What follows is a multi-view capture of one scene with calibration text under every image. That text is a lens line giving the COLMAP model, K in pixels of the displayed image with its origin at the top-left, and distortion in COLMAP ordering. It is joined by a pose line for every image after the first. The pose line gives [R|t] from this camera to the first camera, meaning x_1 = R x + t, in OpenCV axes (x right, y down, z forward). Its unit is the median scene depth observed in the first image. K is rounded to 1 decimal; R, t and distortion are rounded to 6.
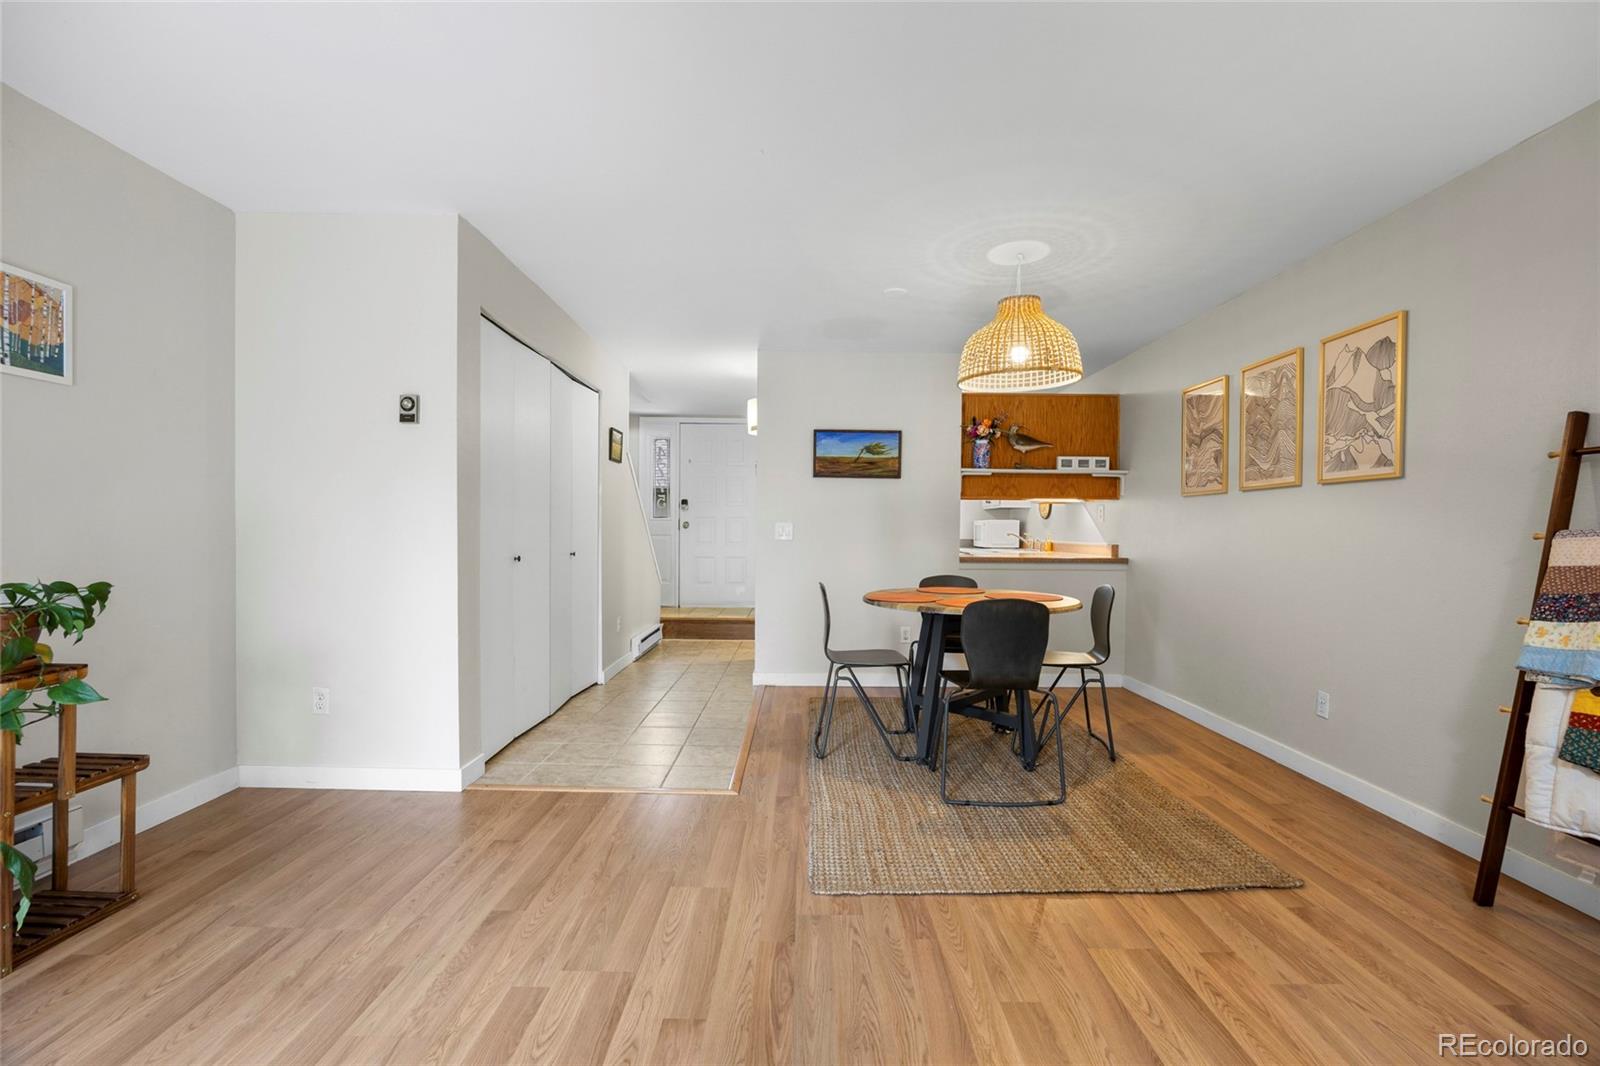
lens RADIAL K [[695.0, 0, 795.9], [0, 695.0, 544.5], [0, 0, 1]] dist [-0.021888, 0.003067]
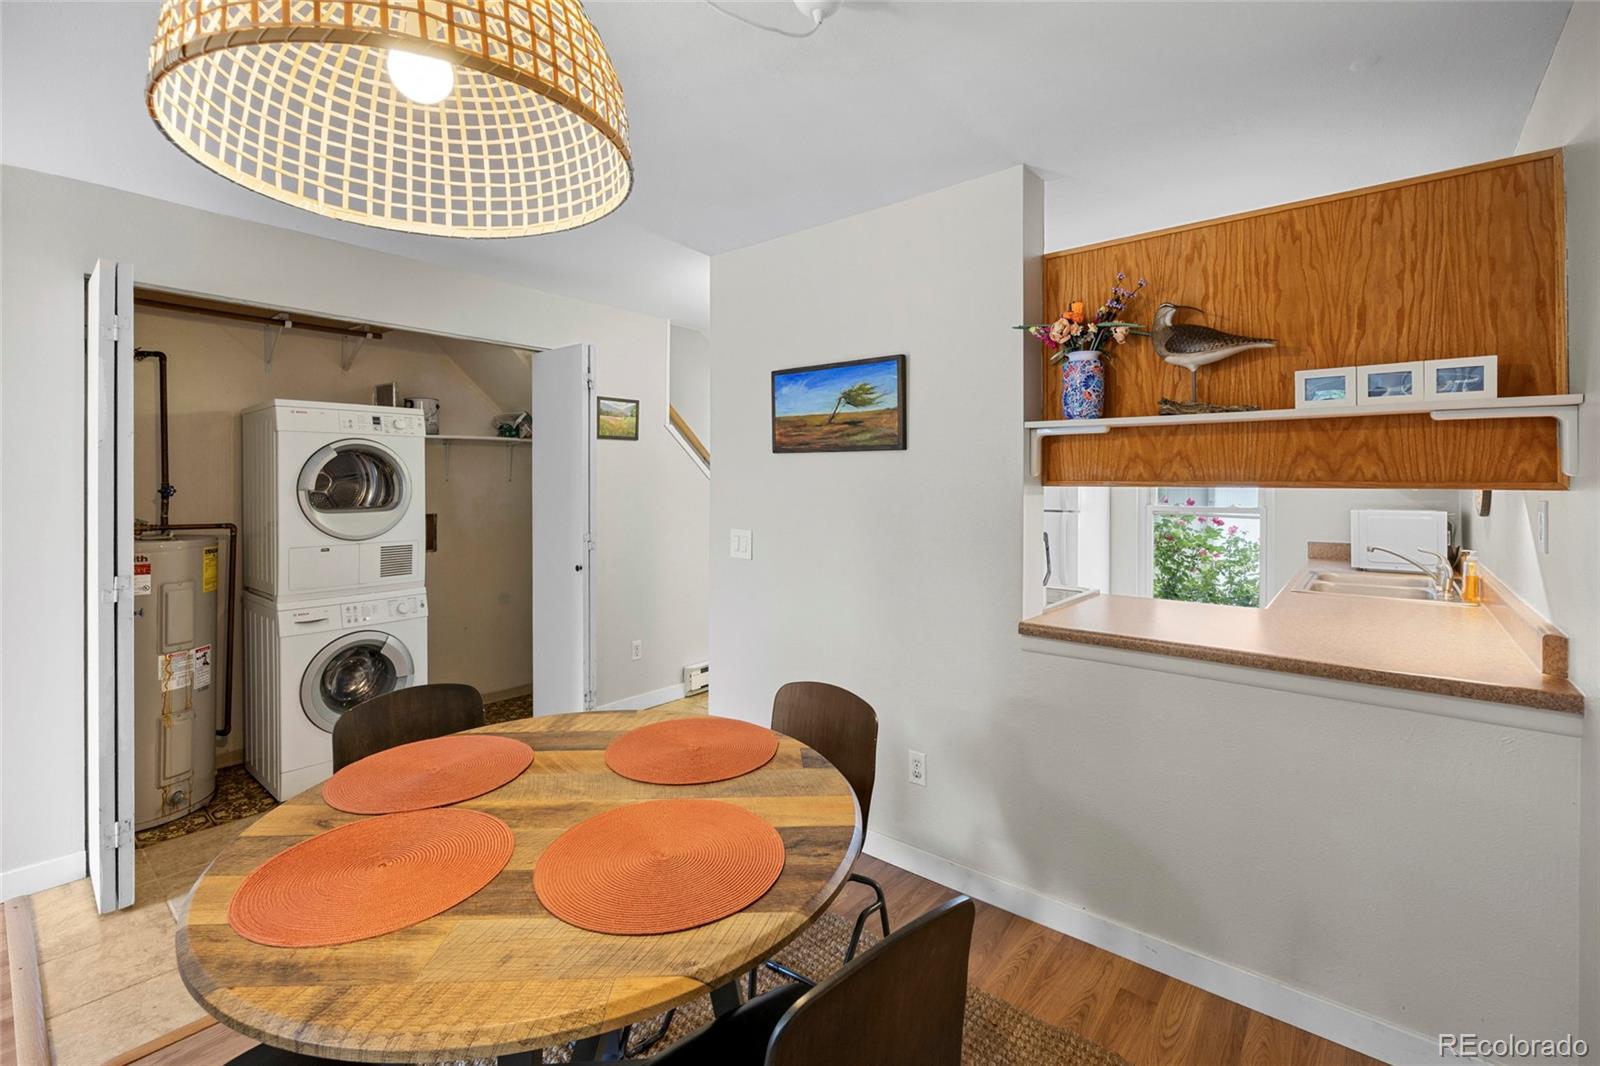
lens RADIAL K [[695.0, 0, 798.3], [0, 695.0, 486.7], [0, 0, 1]] dist [-0.021888, 0.003067]
pose [[0.775664, -0.004704, -0.631129, 0.405315], [-0.009292, 0.999779, -0.018873, -0.058857], [0.631078, 0.020504, 0.775448, 0.567834]]
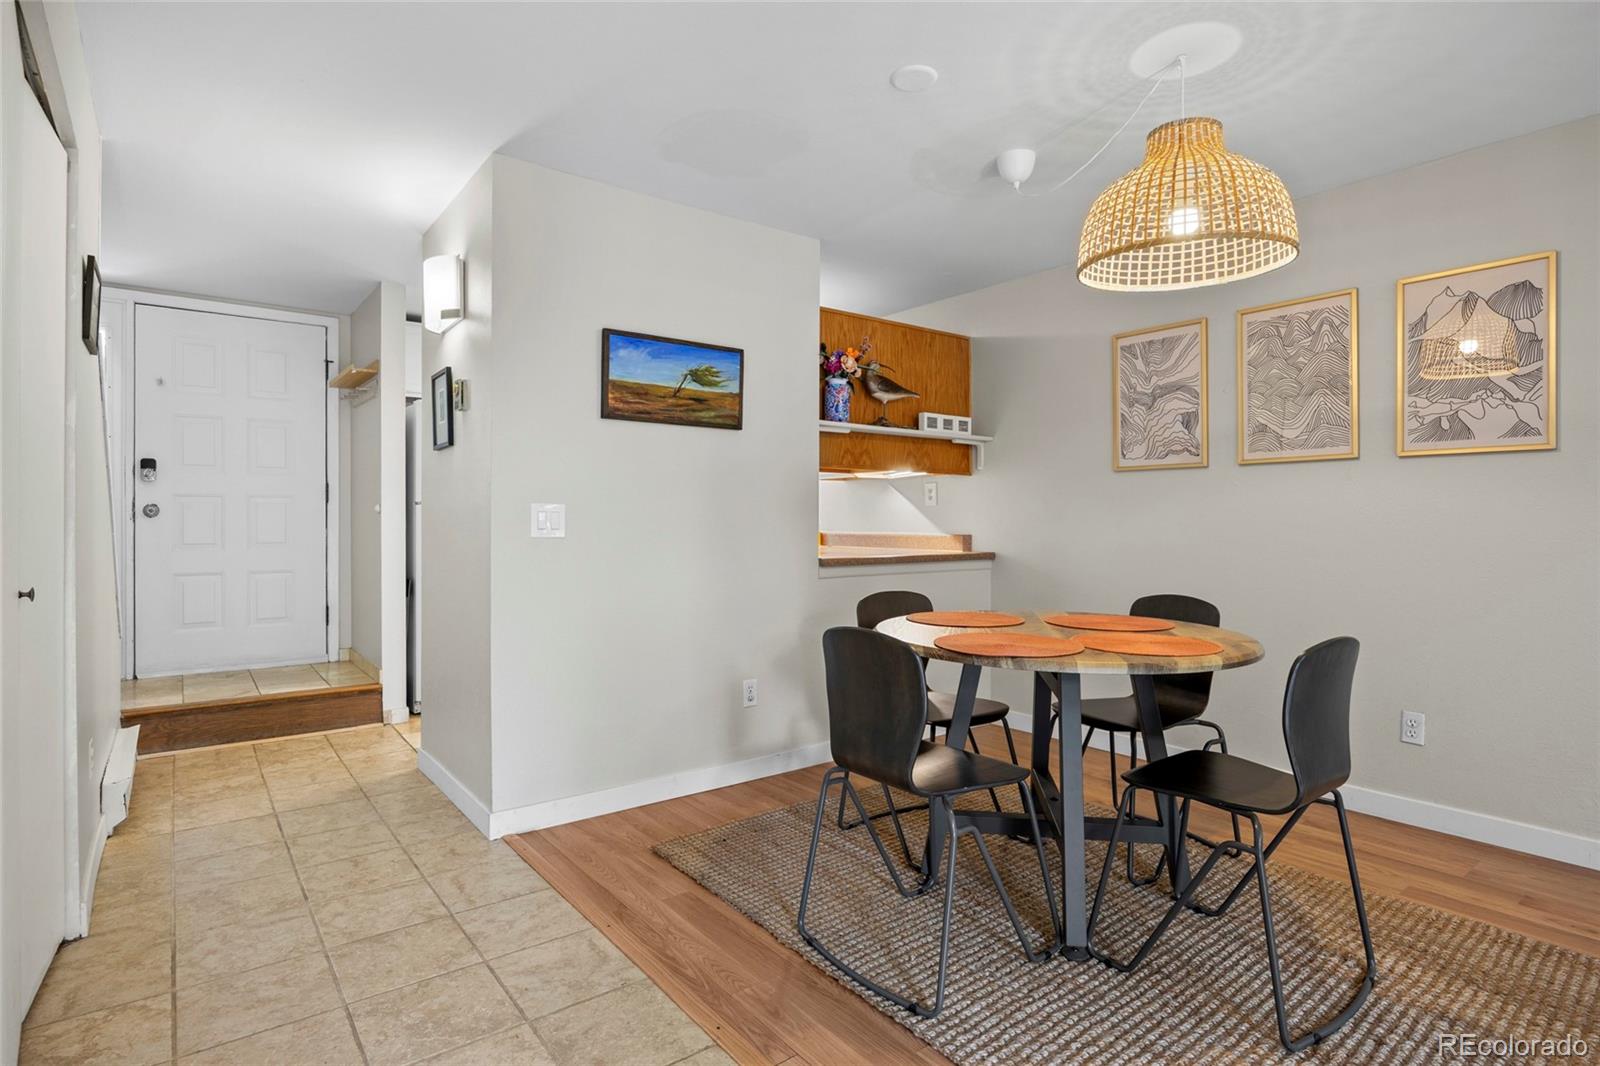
lens RADIAL K [[825.3, 0, 801.8], [0, 825.3, 521.3], [0, 0, 1]] dist [-0.009976, 0.000570]
pose [[0.788277, -0.008888, 0.615256, -0.242514], [0.018806, 0.999777, -0.009652, -0.009572], [-0.615033, 0.019179, 0.788268, 0.414996]]
